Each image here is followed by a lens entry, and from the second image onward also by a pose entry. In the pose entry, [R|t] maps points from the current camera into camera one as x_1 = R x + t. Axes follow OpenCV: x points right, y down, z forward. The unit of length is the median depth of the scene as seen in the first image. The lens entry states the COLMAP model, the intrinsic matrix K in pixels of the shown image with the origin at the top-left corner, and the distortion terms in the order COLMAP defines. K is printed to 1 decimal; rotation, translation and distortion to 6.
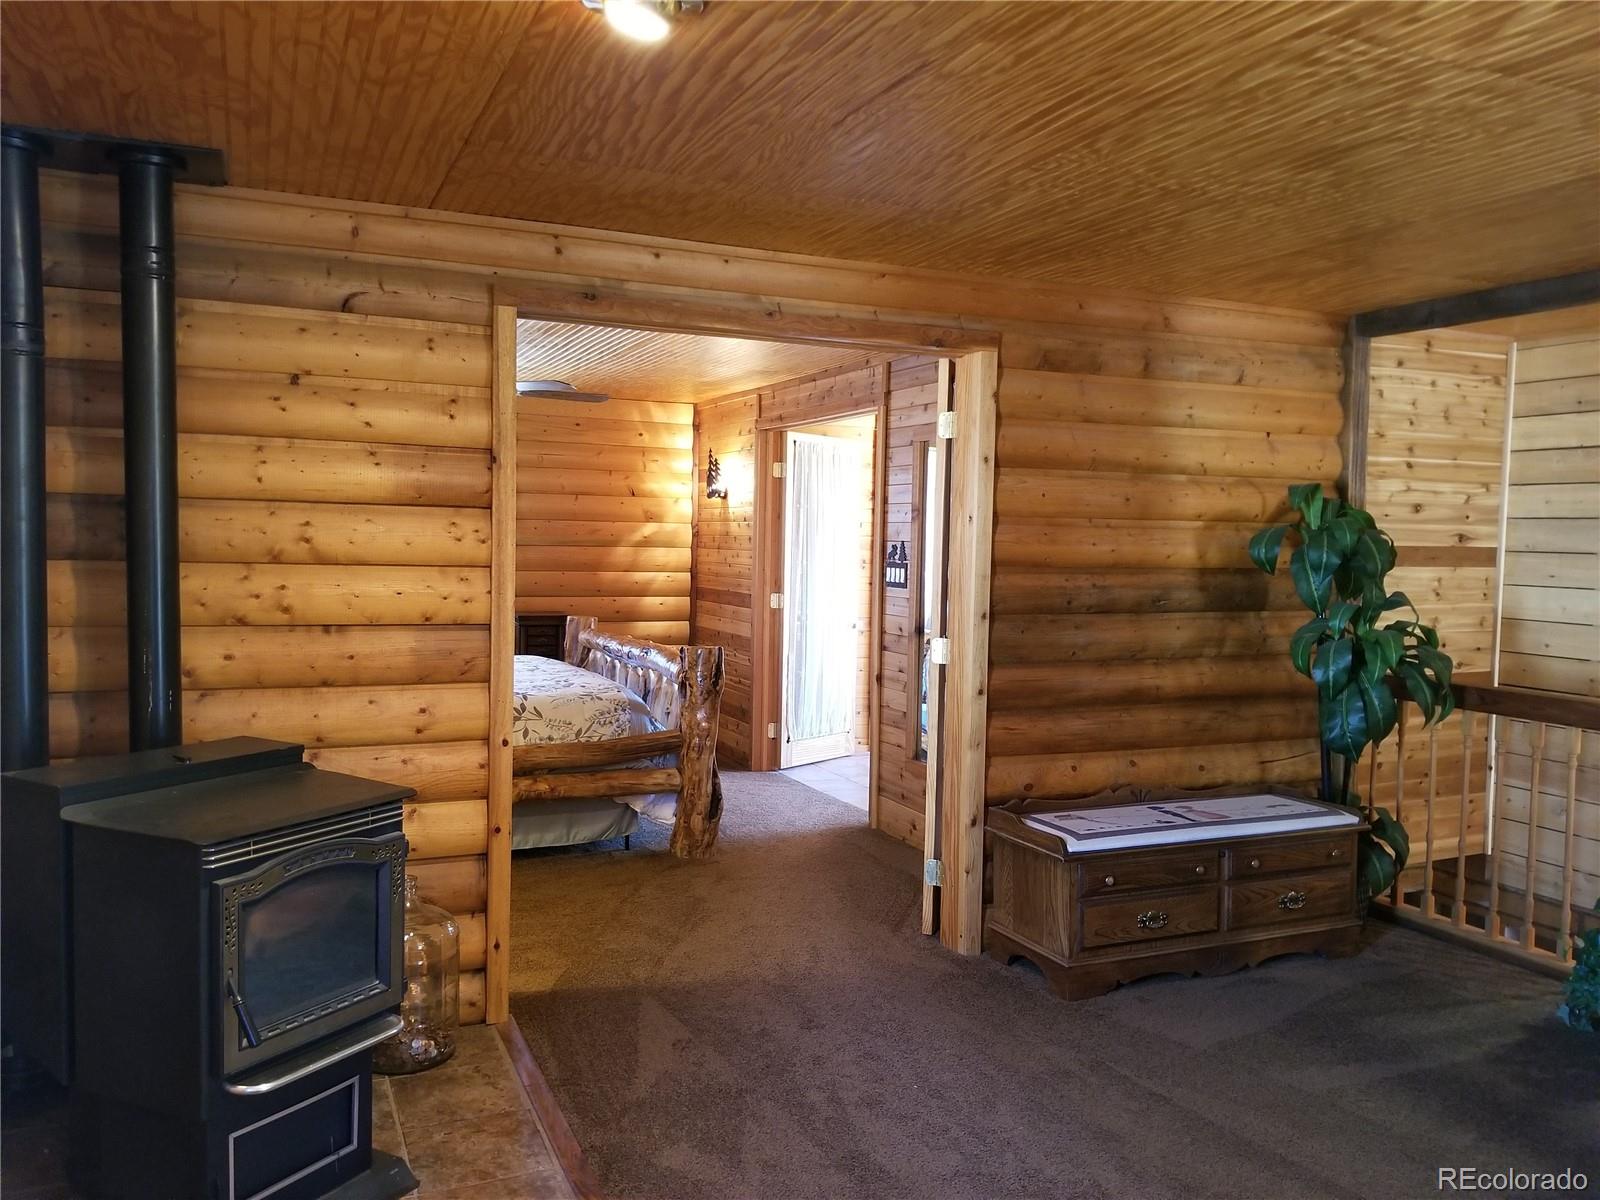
lens RADIAL K [[1234.2, 0, 816.7], [0, 1234.2, 605.2], [0, 0, 1]] dist [0.069854, -0.106447]
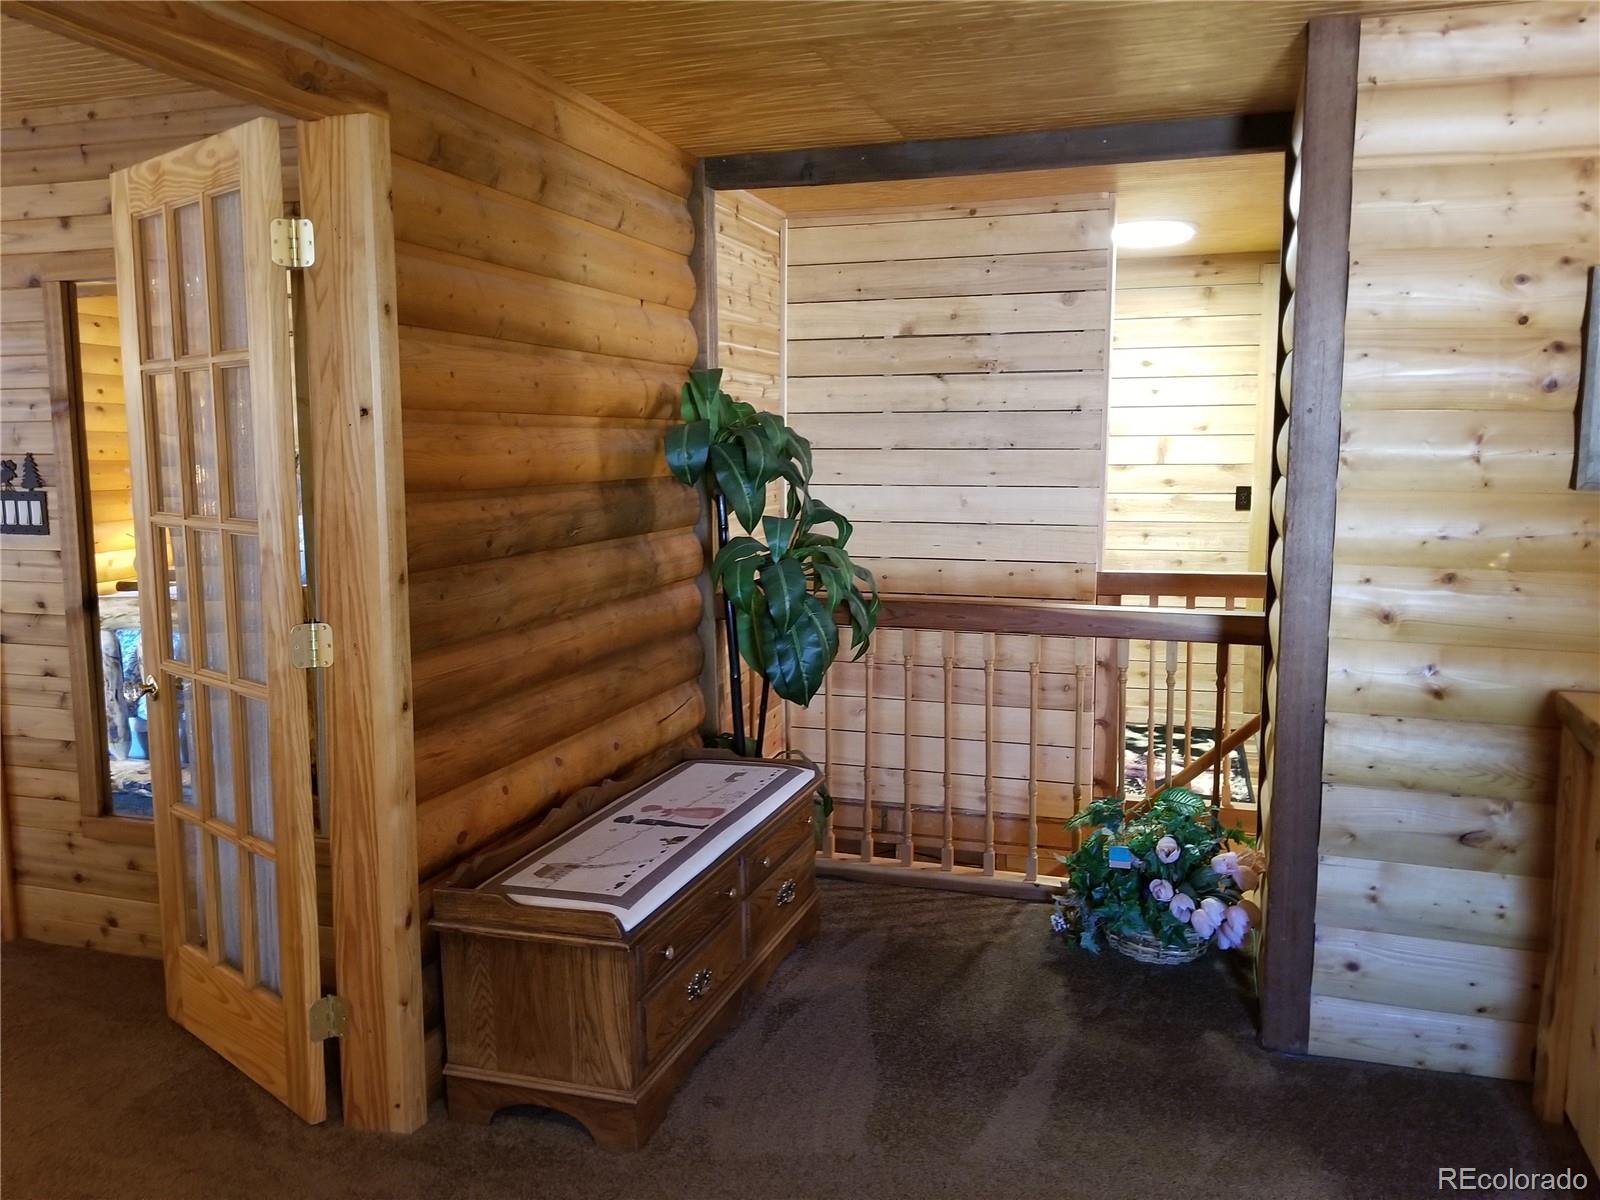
lens RADIAL K [[1237.6, 0, 800.0], [0, 1237.6, 600.0], [0, 0, 1]] dist [0.088515, -0.132480]
pose [[0.673550, -0.114982, 0.730144, -0.171669], [0.059031, 0.993039, 0.101927, -0.030424], [-0.736781, -0.025551, 0.675649, 0.449950]]
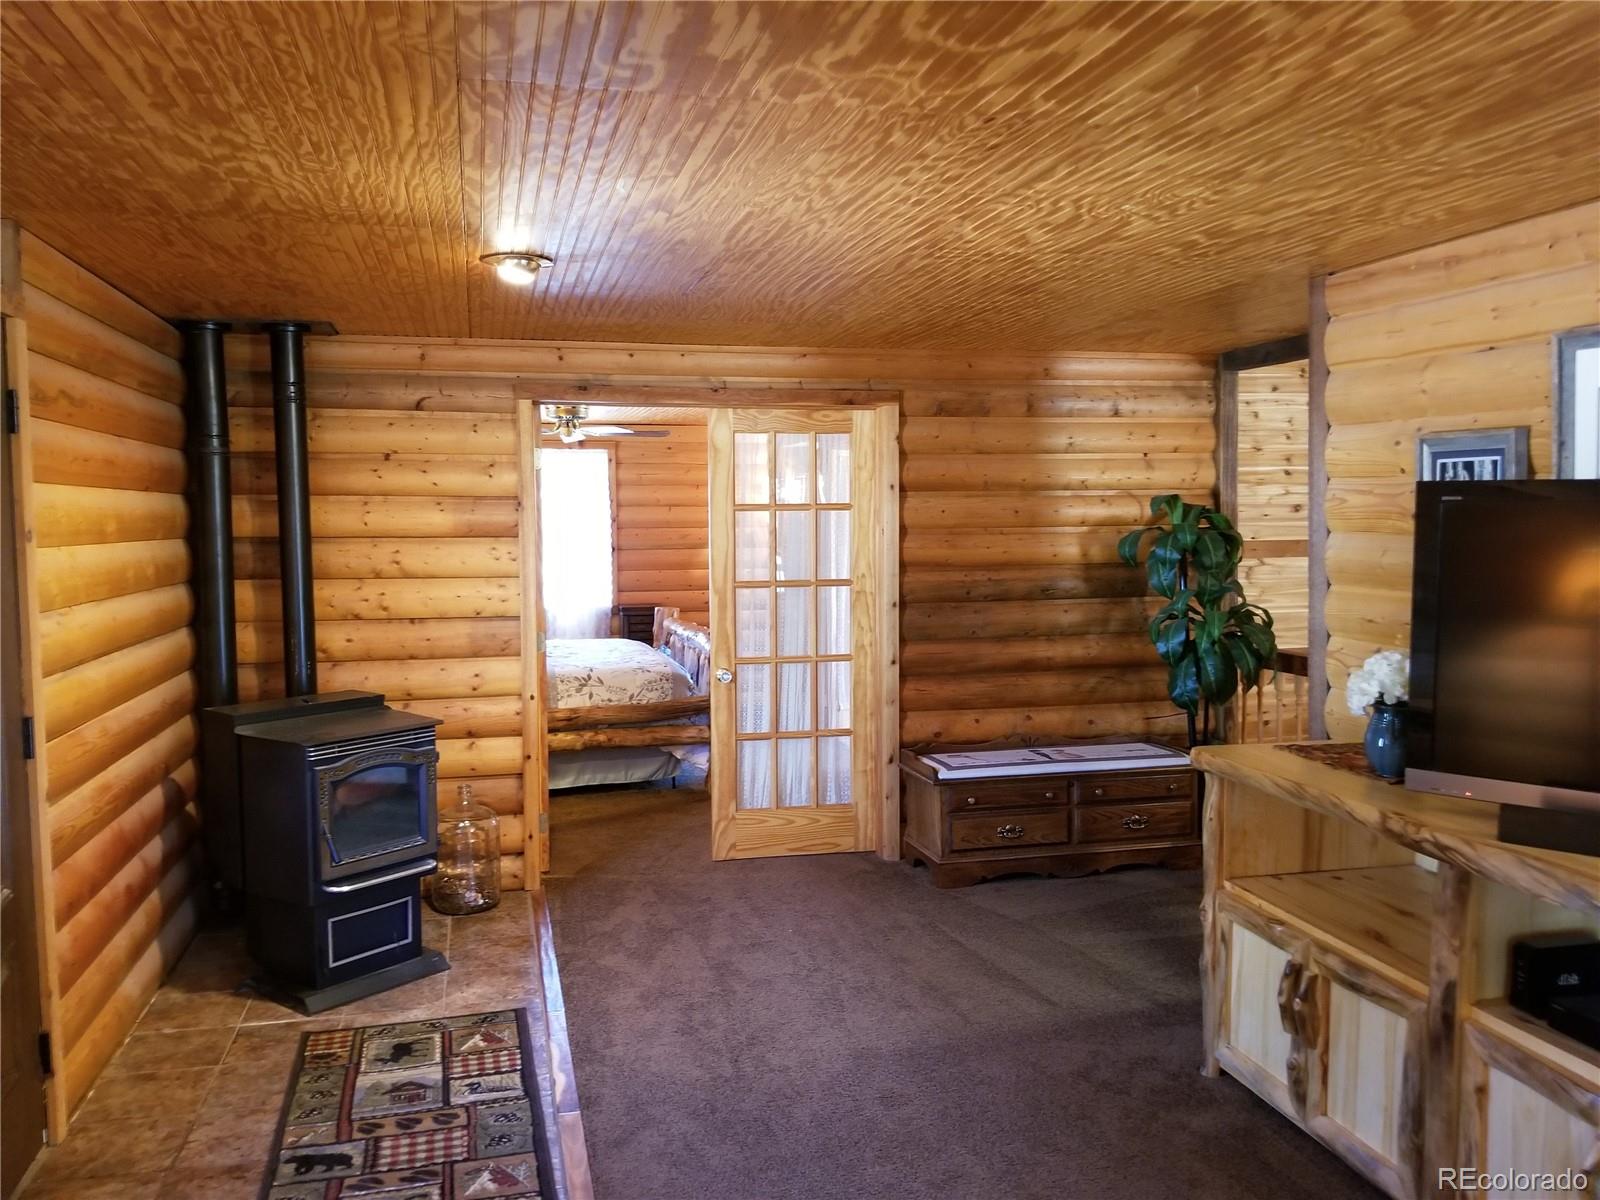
lens RADIAL K [[1237.6, 0, 800.0], [0, 1237.6, 600.0], [0, 0, 1]] dist [0.088515, -0.132480]
pose [[0.984799, -0.015529, -0.173002, 0.262629], [0.016909, 0.999836, 0.006510, -0.006460], [0.172873, -0.009336, 0.984900, -0.321131]]
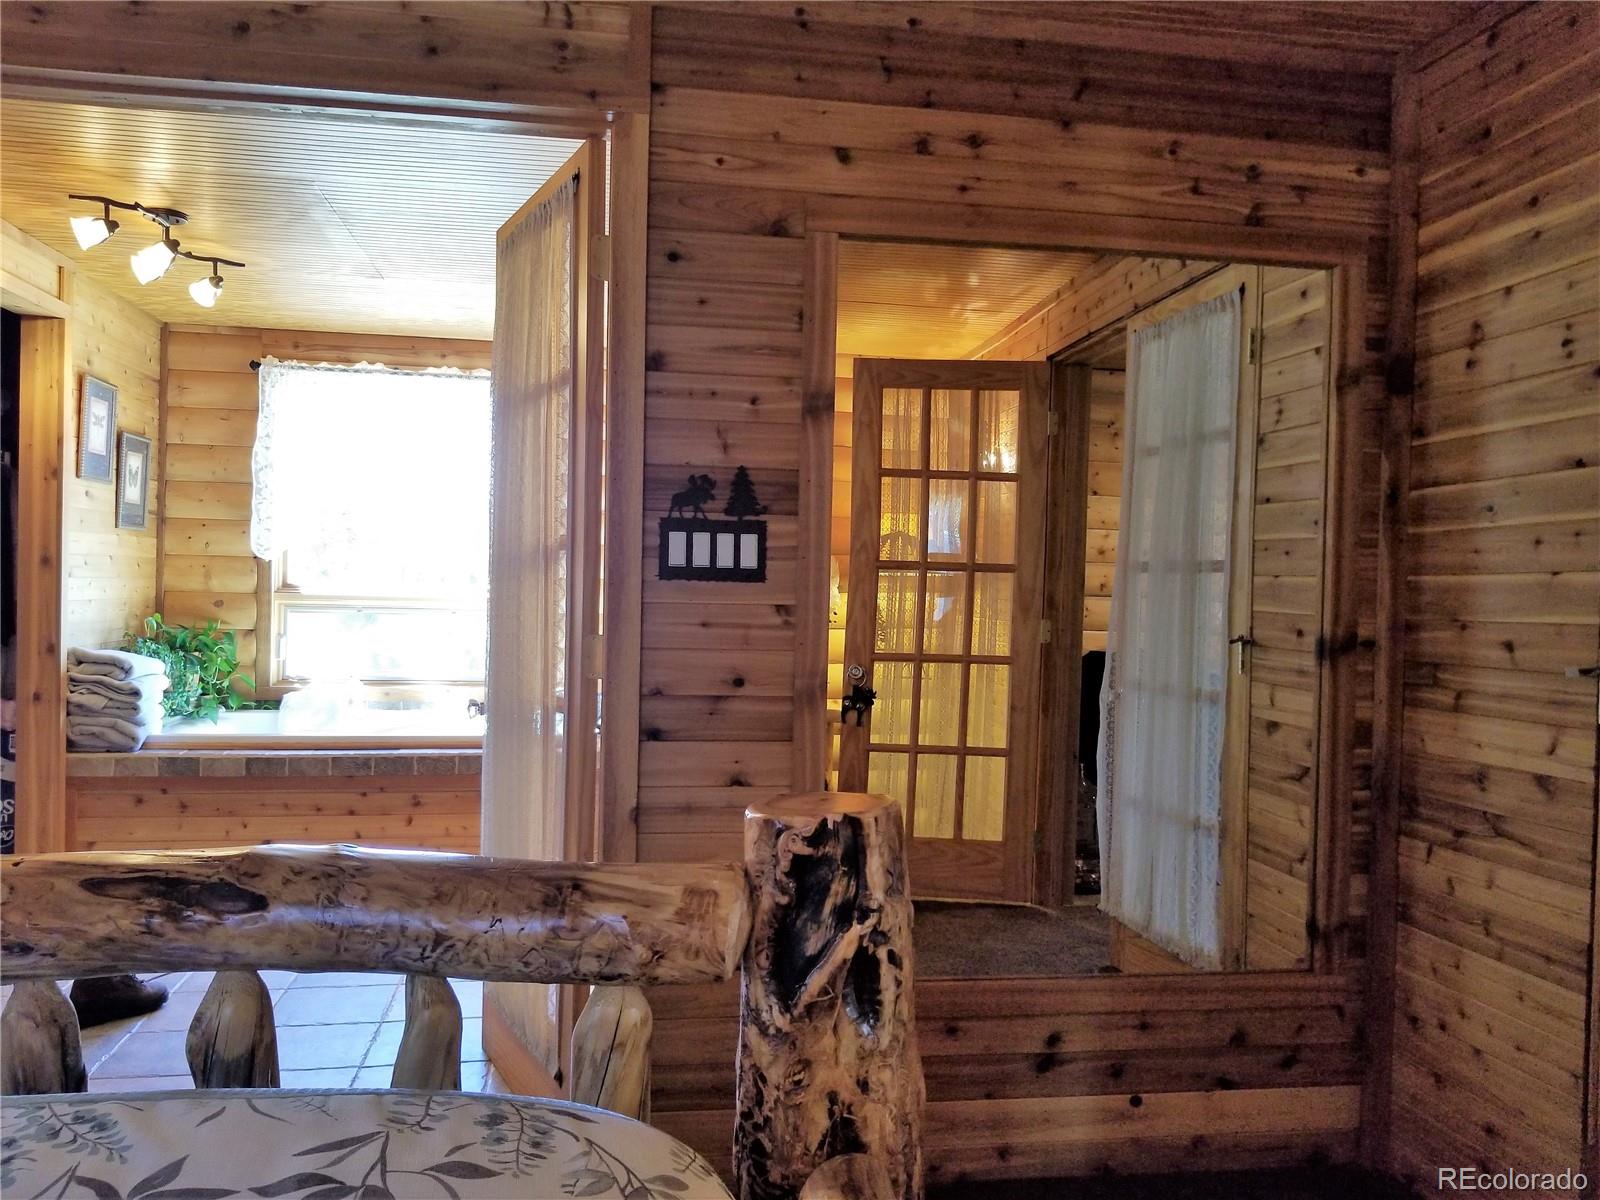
lens RADIAL K [[1237.6, 0, 800.0], [0, 1237.6, 600.0], [0, 0, 1]] dist [0.088515, -0.132480]
pose [[0.276287, -0.030183, 0.960601, -0.441108], [0.041246, 0.998958, 0.019525, -0.020391], [-0.960190, 0.034227, 0.277244, 1.184933]]
